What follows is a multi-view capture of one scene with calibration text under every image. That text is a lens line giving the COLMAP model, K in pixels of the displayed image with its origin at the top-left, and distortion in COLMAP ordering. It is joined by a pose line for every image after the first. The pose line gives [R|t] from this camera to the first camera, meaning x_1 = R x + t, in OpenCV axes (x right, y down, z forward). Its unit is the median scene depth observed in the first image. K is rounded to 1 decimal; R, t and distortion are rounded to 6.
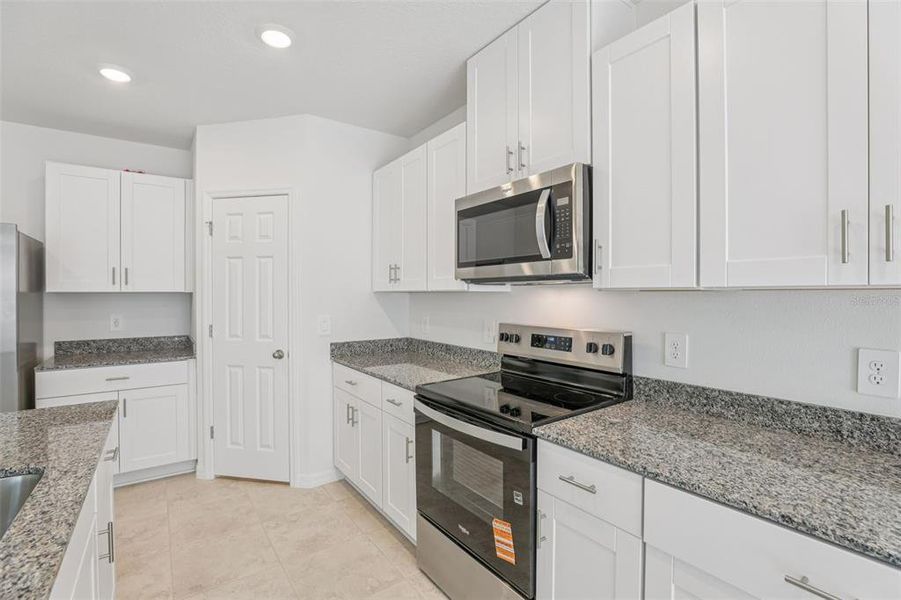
lens RADIAL K [[410.7, 0, 451.2], [0, 410.7, 297.8], [0, 0, 1]] dist [-0.039204, 0.009273]
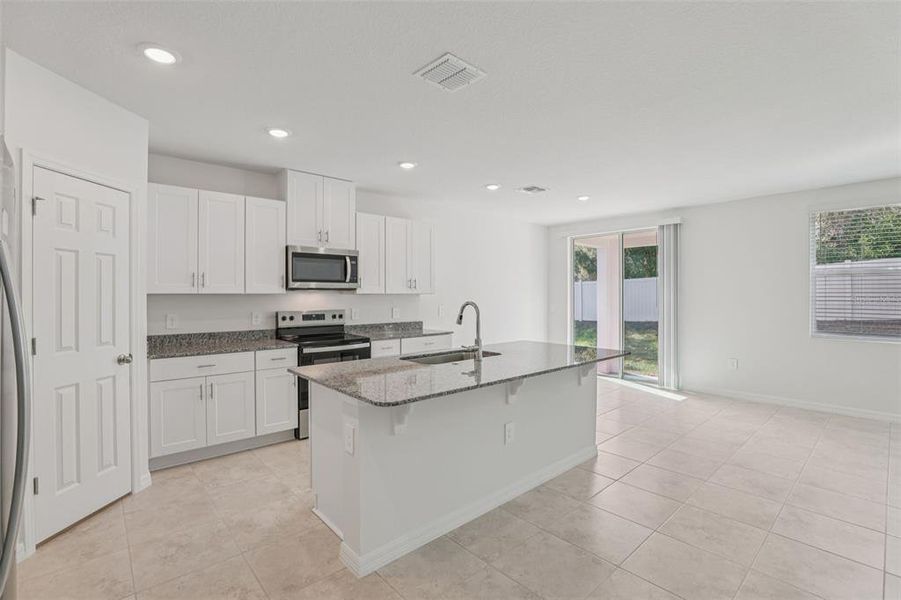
lens RADIAL K [[410.7, 0, 449.2], [0, 410.7, 298.7], [0, 0, 1]] dist [-0.039204, 0.009273]
pose [[-0.096695, -0.007542, 0.995286, -1.627092], [0.012110, 0.999888, 0.008753, -0.001783], [-0.995240, 0.012899, -0.096593, 0.384245]]
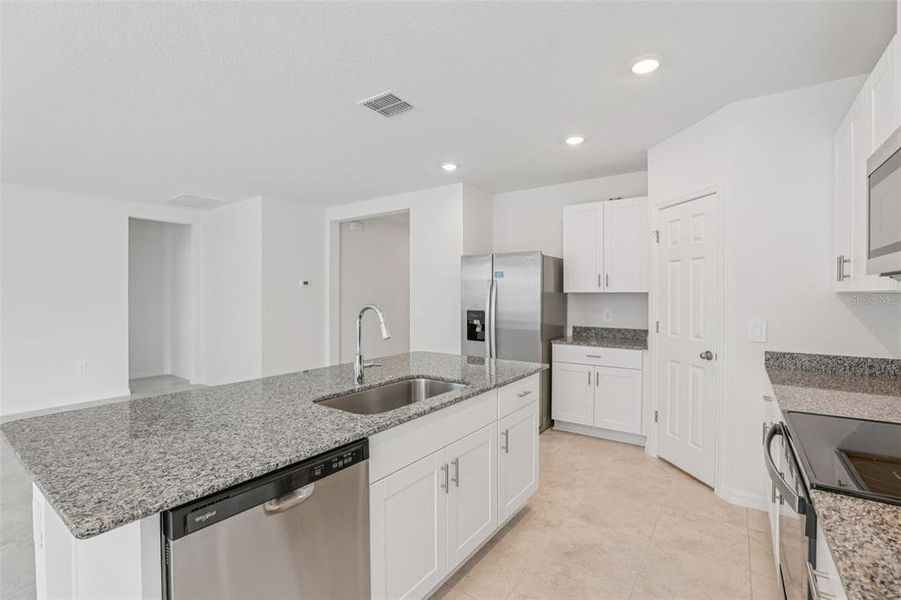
lens RADIAL K [[410.7, 0, 450.8], [0, 410.7, 296.6], [0, 0, 1]] dist [-0.039204, 0.009273]
pose [[0.321571, 0.009781, -0.946835, 0.350756], [-0.010983, 0.999918, 0.006599, -0.004518], [0.946822, 0.008277, 0.321652, 0.103187]]
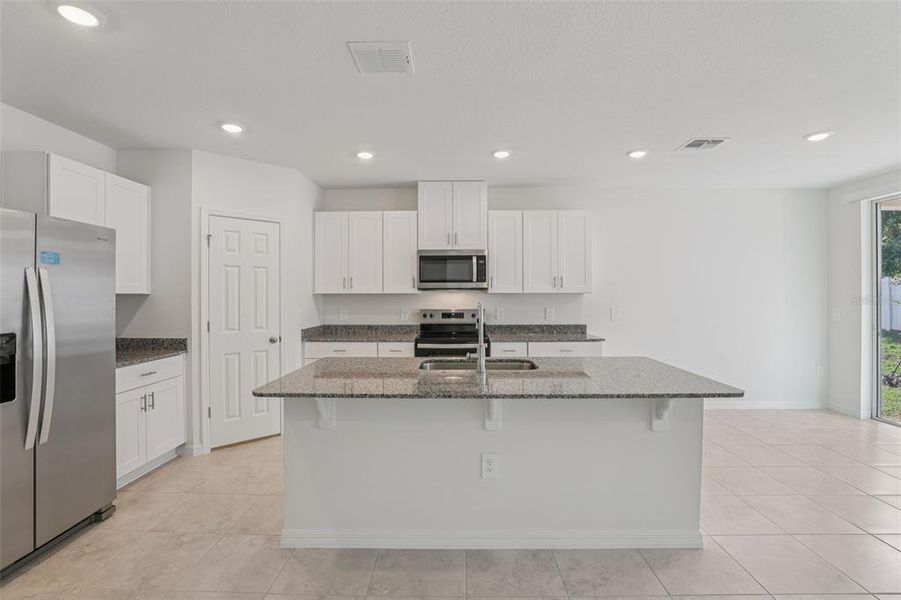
lens RADIAL K [[410.7, 0, 452.5], [0, 410.7, 296.0], [0, 0, 1]] dist [-0.039204, 0.009273]
pose [[0.603598, -0.002394, 0.797285, -1.309777], [0.009978, 0.999940, -0.004551, 0.005686], [-0.797226, 0.010703, 0.603586, -0.339075]]
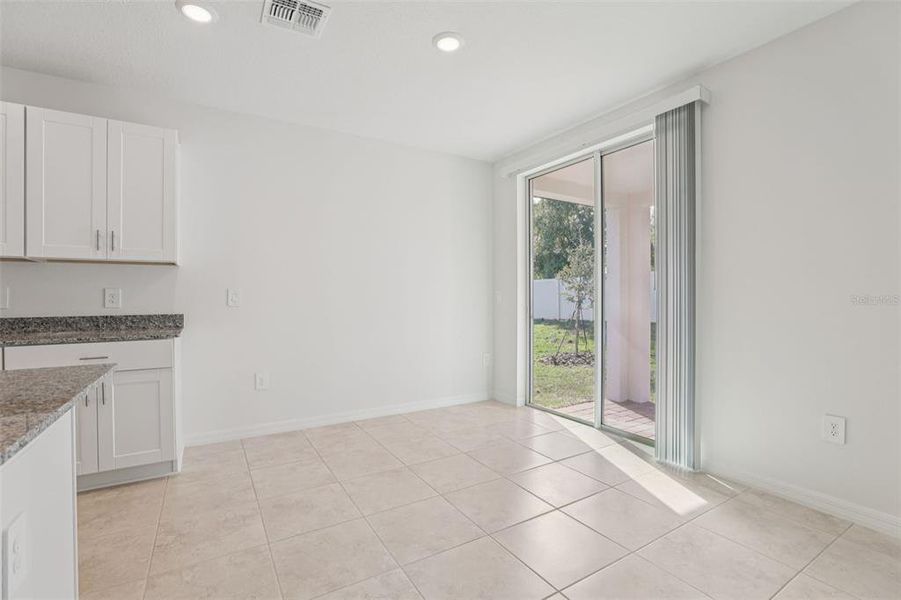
lens RADIAL K [[410.7, 0, 452.4], [0, 410.7, 296.8], [0, 0, 1]] dist [-0.039204, 0.009273]
pose [[0.081365, -0.000027, 0.996684, -0.550145], [0.016024, 0.999871, -0.001281, 0.098896], [-0.996556, 0.016075, 0.081355, -0.582354]]
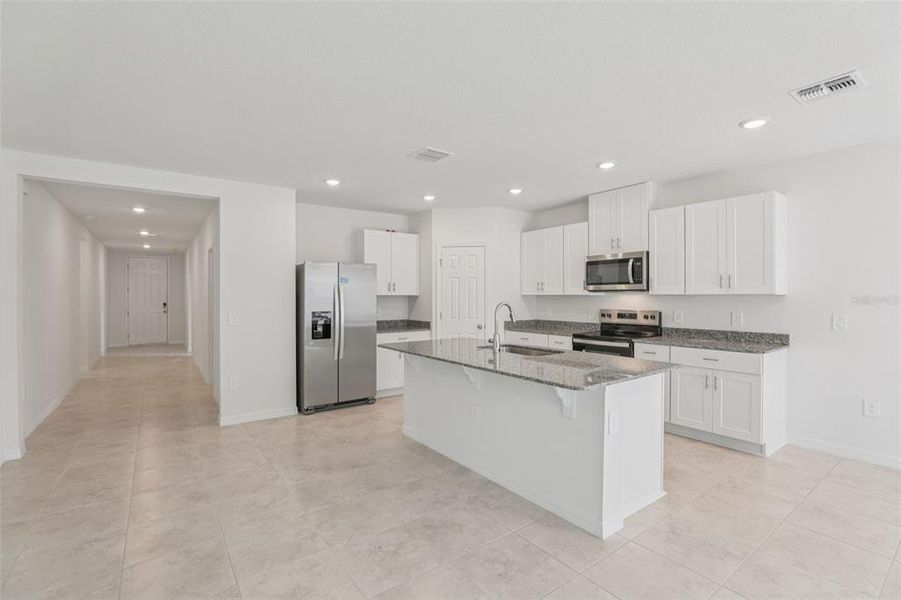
lens RADIAL K [[410.7, 0, 450.8], [0, 410.7, 296.6], [0, 0, 1]] dist [-0.039204, 0.009273]
pose [[0.999999, 0.000820, -0.001493, -0.643520], [-0.000835, 0.999952, -0.009719, 0.013480], [0.001485, 0.009720, 0.999952, -1.147961]]
